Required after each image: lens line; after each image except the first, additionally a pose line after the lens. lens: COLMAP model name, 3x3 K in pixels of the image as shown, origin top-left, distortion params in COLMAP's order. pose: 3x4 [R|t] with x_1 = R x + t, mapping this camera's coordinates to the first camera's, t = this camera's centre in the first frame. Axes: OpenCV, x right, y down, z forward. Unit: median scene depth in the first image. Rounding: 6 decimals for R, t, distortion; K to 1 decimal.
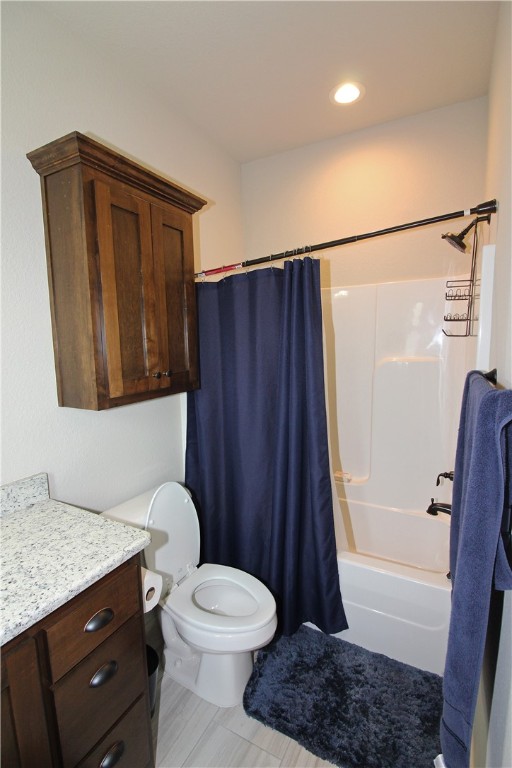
lens RADIAL K [[355.4, 0, 256.0], [0, 355.4, 384.0], [0, 0, 1]] dist [-0.000202, -0.013032]
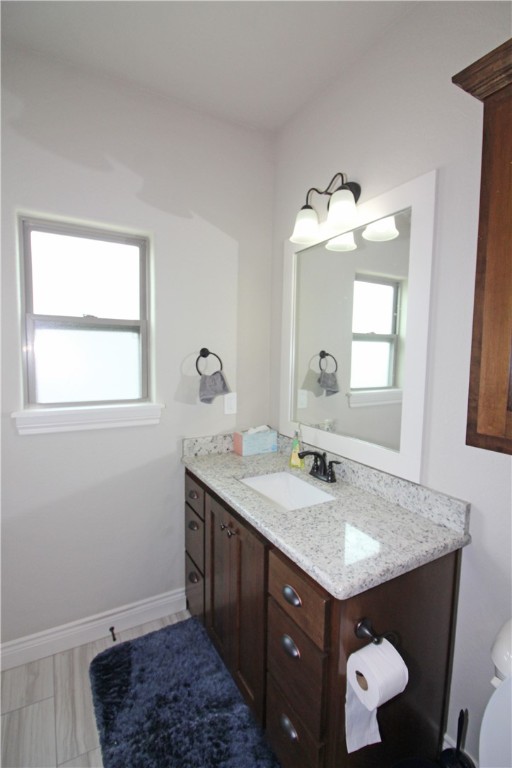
lens RADIAL K [[355.4, 0, 256.0], [0, 355.4, 384.0], [0, 0, 1]] dist [-0.000202, -0.013032]
pose [[-0.530376, 0.080528, -0.843929, 0.377255], [-0.116120, 0.979195, 0.166411, -0.114810], [0.839772, 0.186258, -0.509990, 1.035158]]
